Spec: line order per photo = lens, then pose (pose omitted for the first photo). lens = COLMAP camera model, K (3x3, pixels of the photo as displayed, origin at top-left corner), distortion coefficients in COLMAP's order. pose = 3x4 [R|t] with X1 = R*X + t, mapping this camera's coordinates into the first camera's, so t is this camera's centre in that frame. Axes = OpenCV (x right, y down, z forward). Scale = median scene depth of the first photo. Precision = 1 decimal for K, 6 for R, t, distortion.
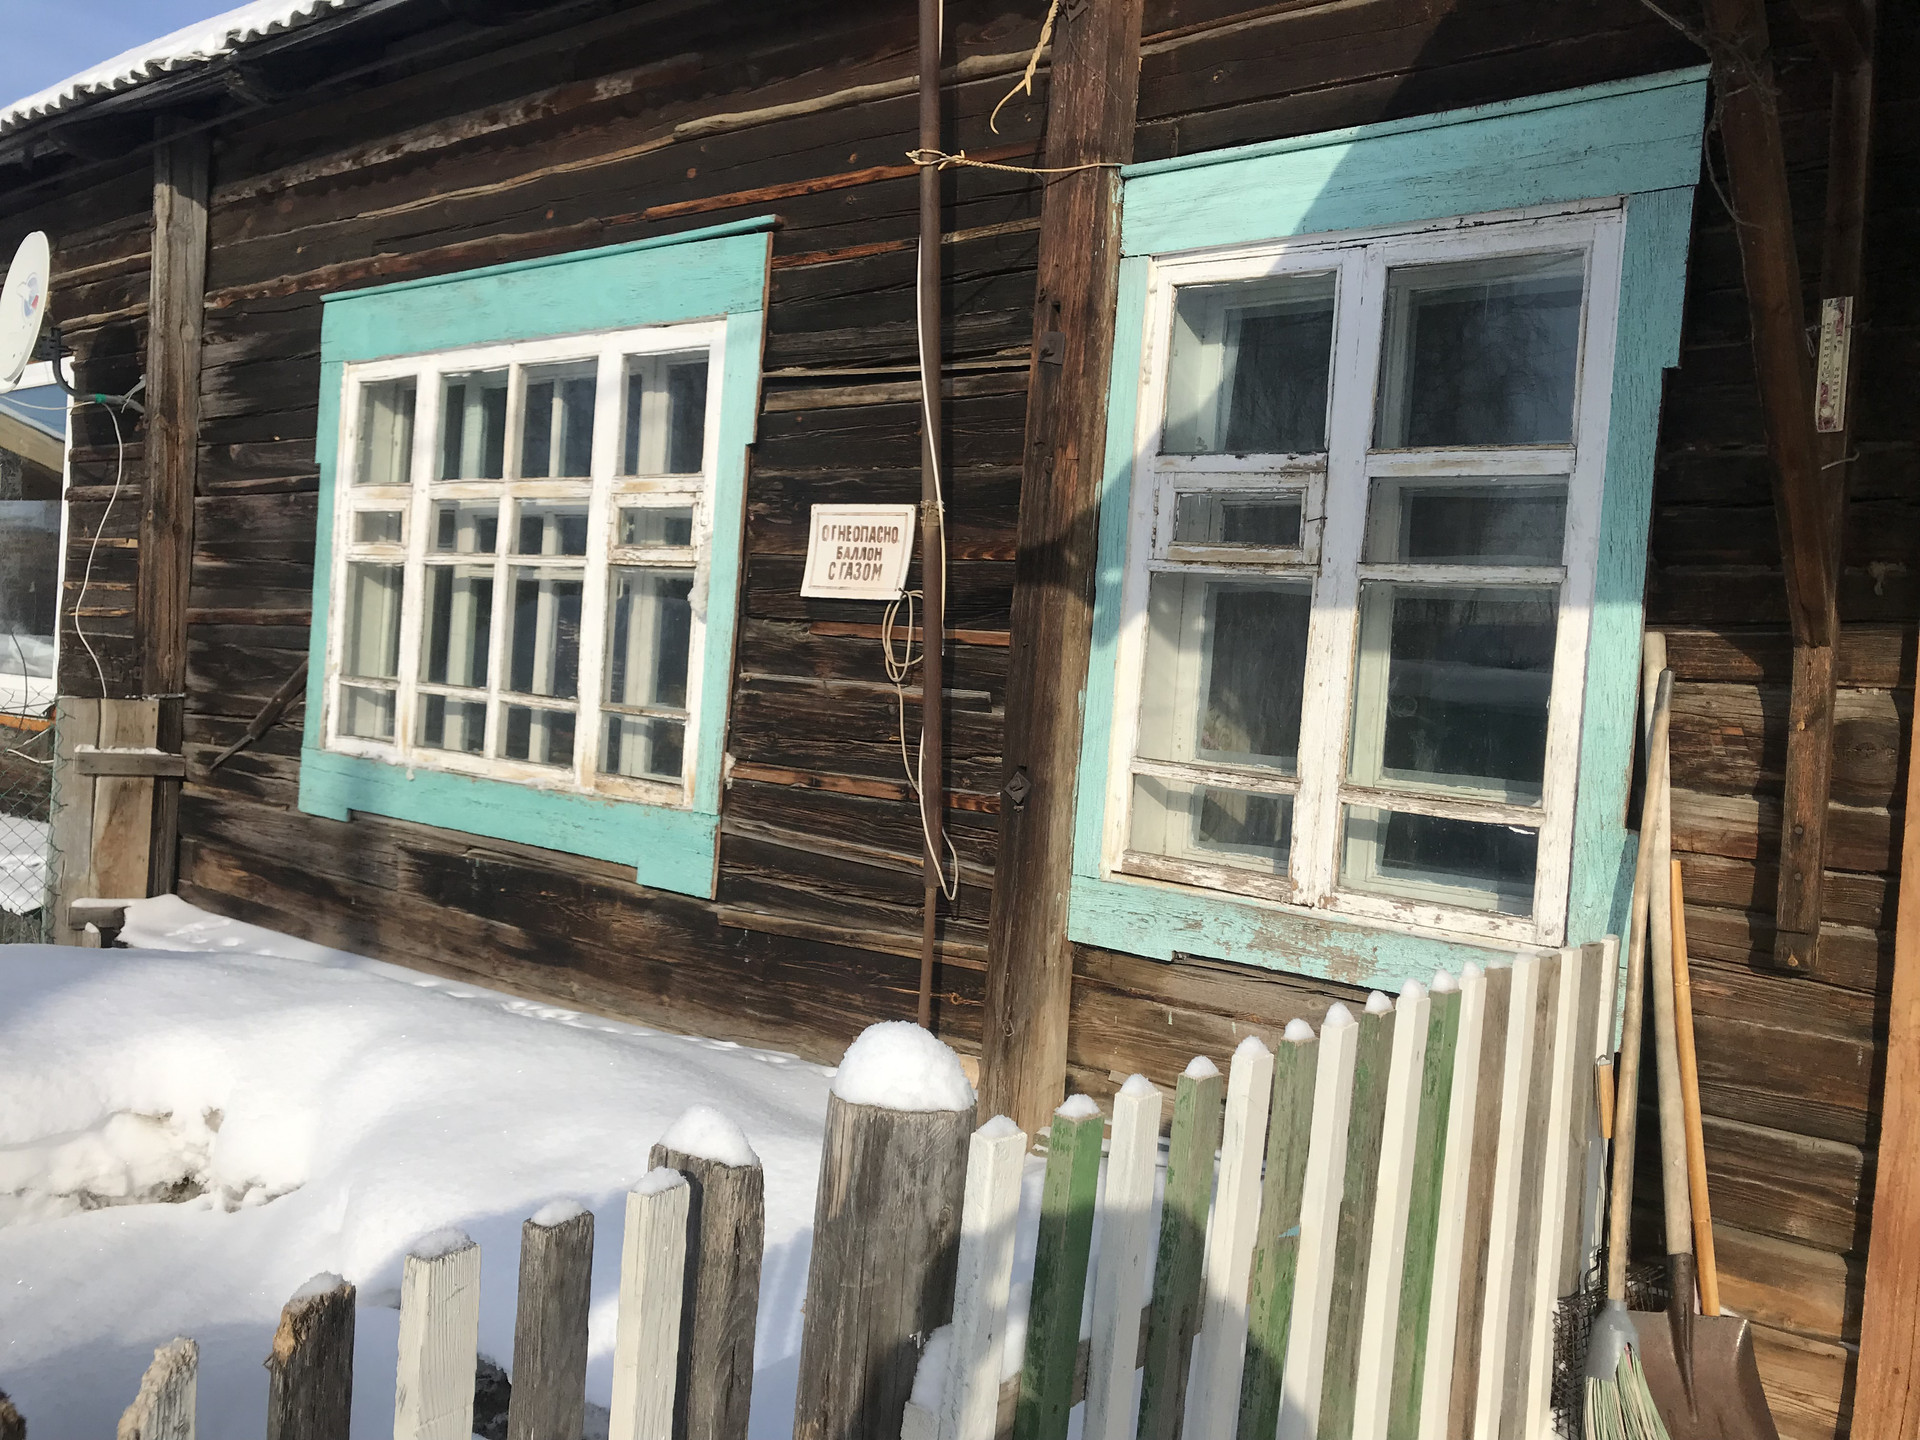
lens RADIAL K [[1577.9, 0, 953.0], [0, 1577.9, 721.8], [0, 0, 1]] dist [0.053858, -0.062652]
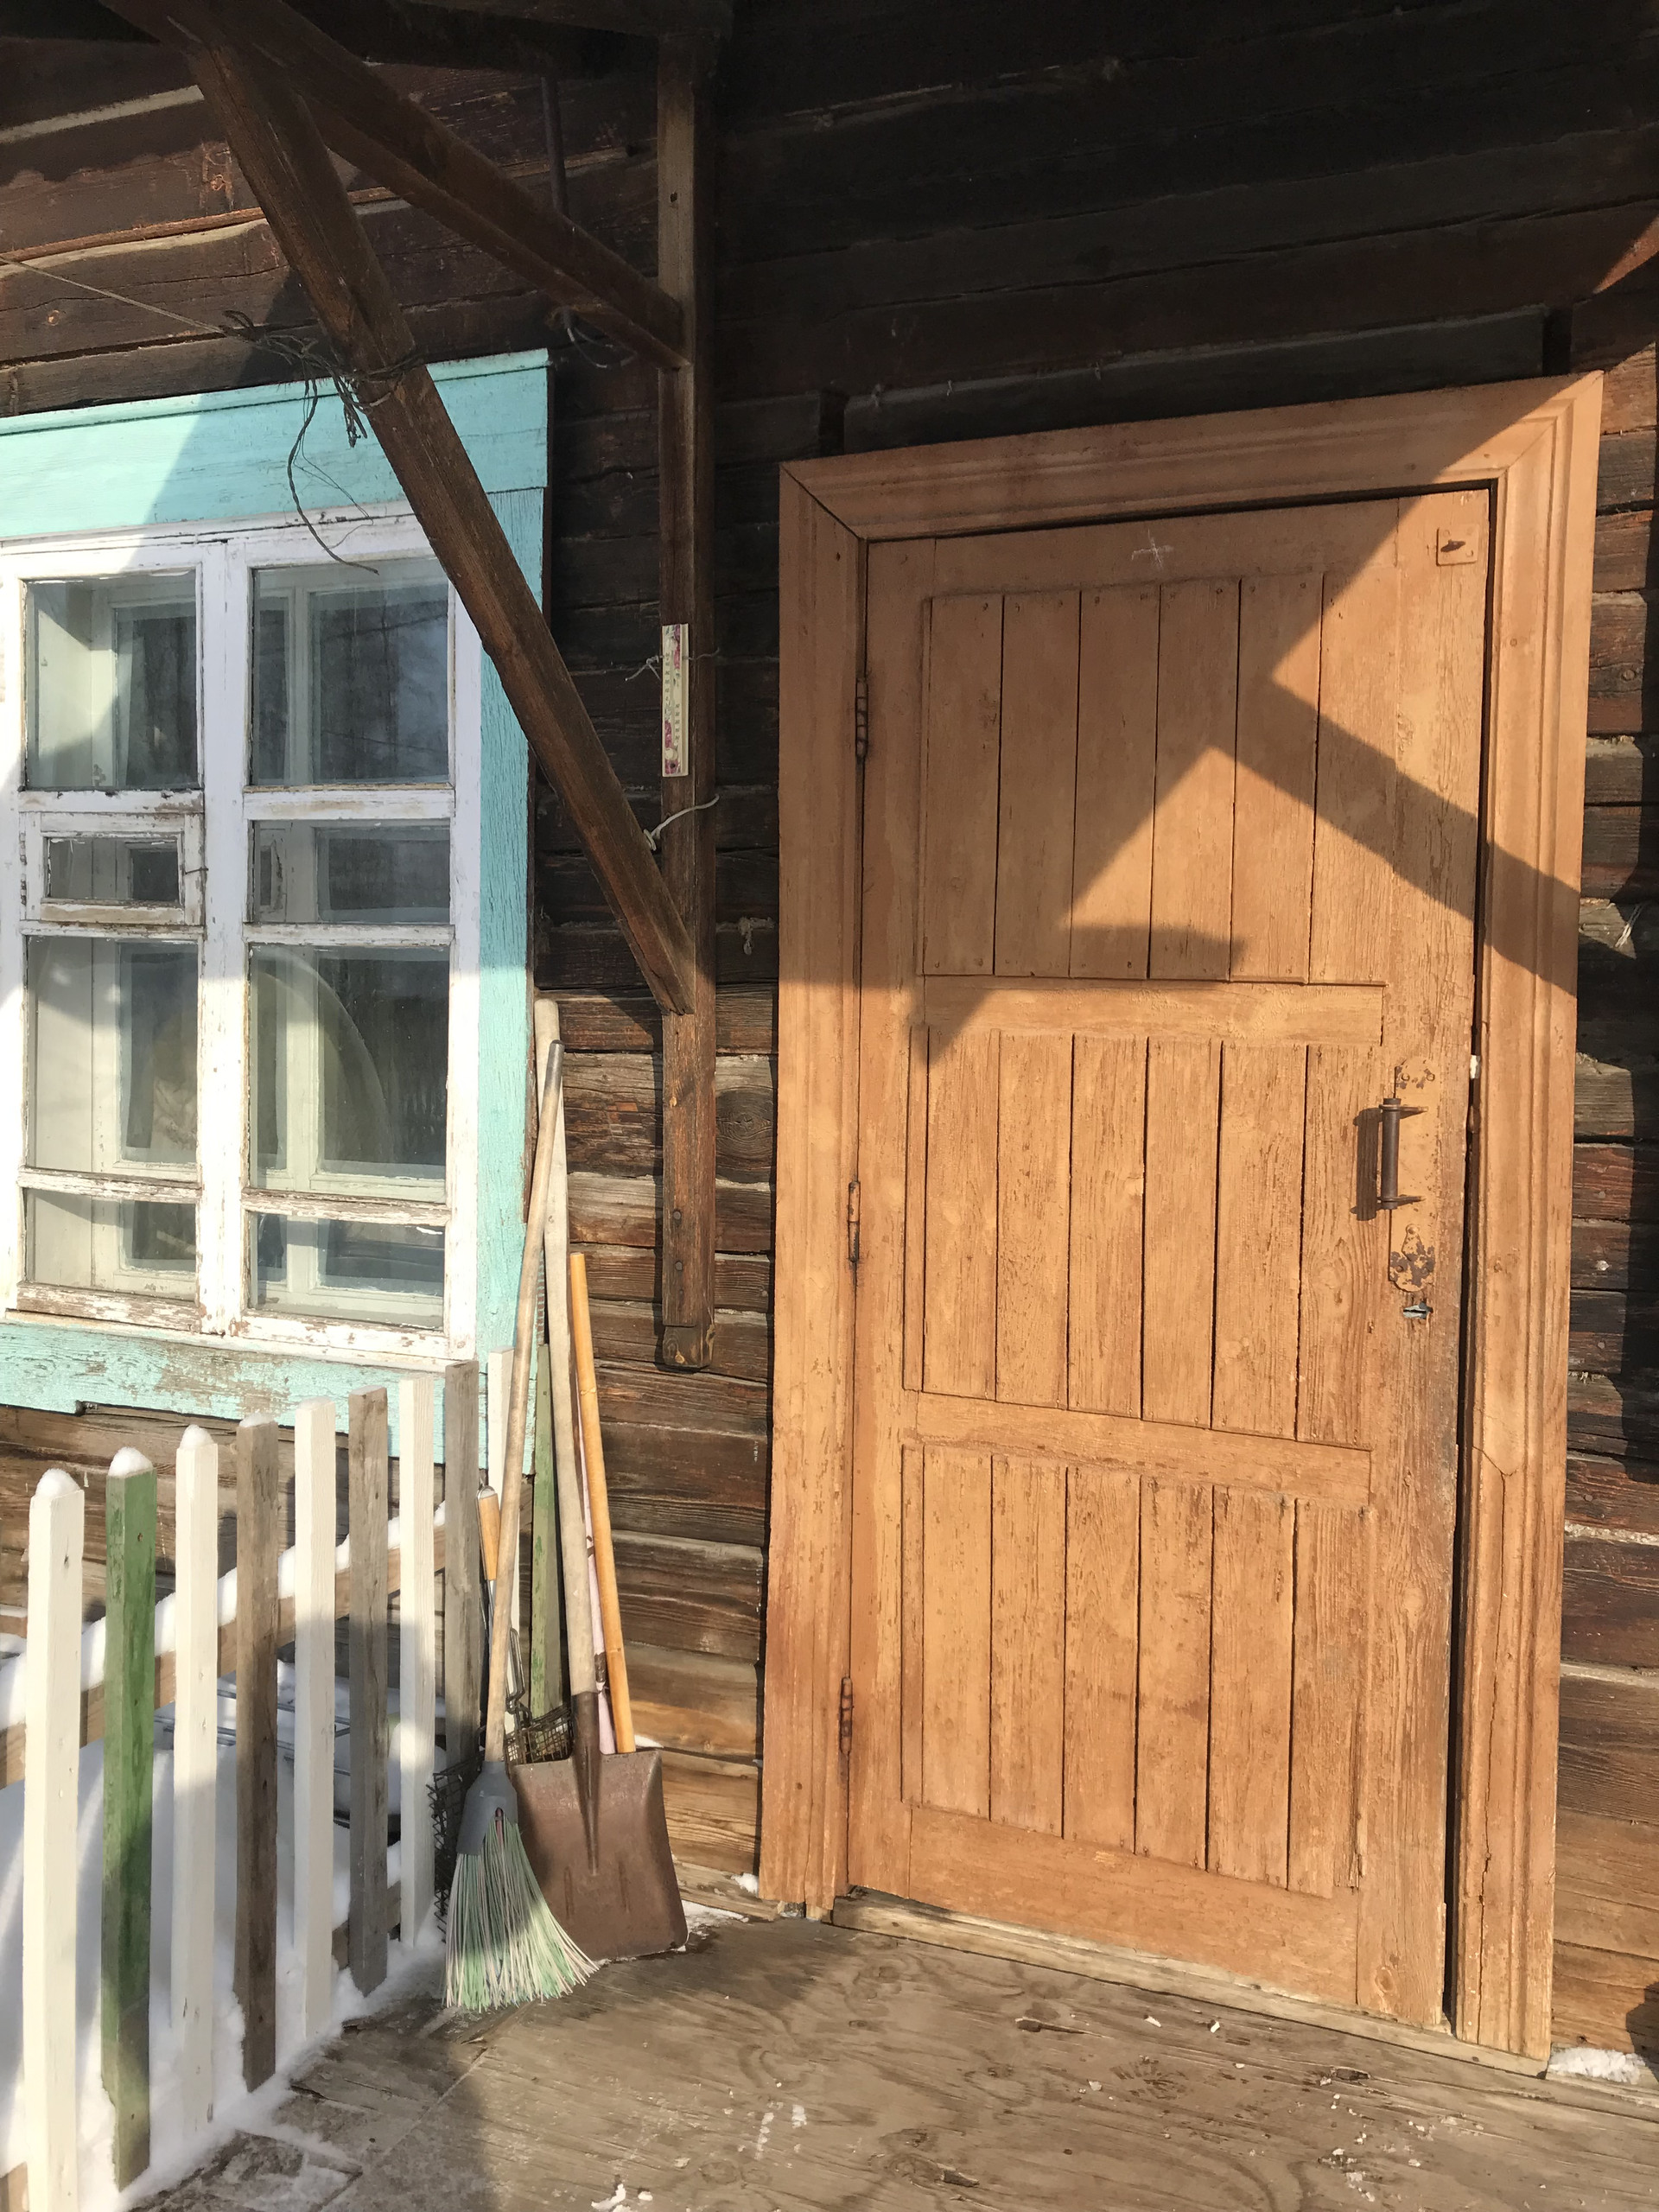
lens RADIAL K [[1817.8, 0, 833.6], [0, 1817.8, 1111.1], [0, 0, 1]] dist [0.053858, -0.062652]
pose [[0.958278, -0.066938, 0.277889, 0.294585], [0.055347, 0.997247, 0.049356, -0.033700], [-0.280427, -0.031917, 0.959344, -0.018883]]
